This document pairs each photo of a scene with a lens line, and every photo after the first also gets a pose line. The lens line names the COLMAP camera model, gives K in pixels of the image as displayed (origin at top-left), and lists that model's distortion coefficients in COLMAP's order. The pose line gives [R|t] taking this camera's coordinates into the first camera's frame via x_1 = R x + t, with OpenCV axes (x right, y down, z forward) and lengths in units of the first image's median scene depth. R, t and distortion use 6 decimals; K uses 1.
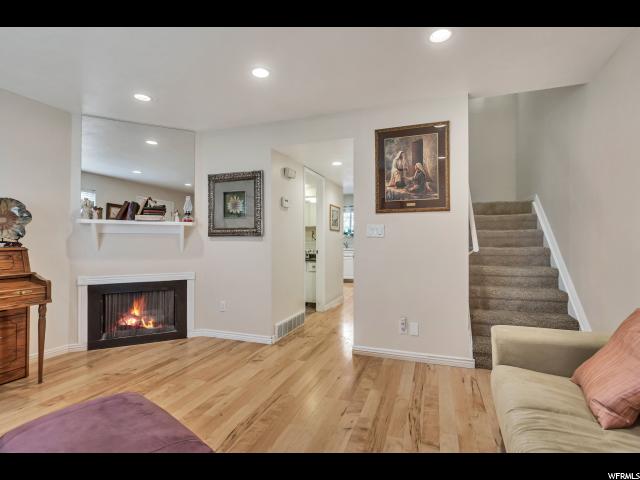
lens RADIAL K [[322.8, 0, 323.8], [0, 322.8, 239.6], [0, 0, 1]] dist [-0.020238, 0.003374]
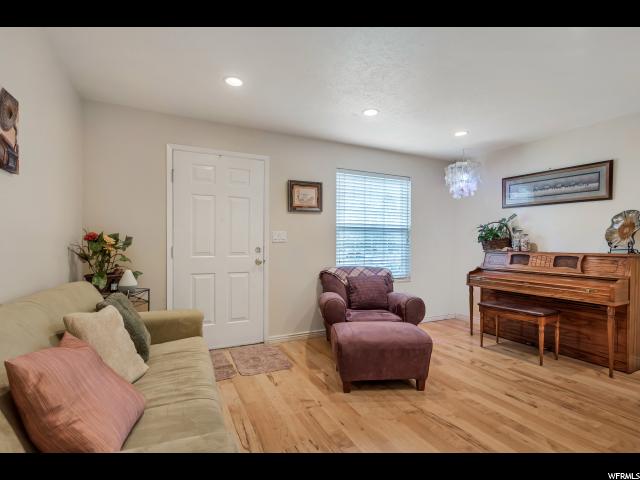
lens RADIAL K [[322.8, 0, 323.7], [0, 322.8, 242.1], [0, 0, 1]] dist [-0.020238, 0.003374]
pose [[-0.706804, -0.002115, -0.707406, 0.615735], [0.003729, 0.999970, -0.006715, -0.015139], [0.707400, -0.007384, -0.706775, 1.112731]]
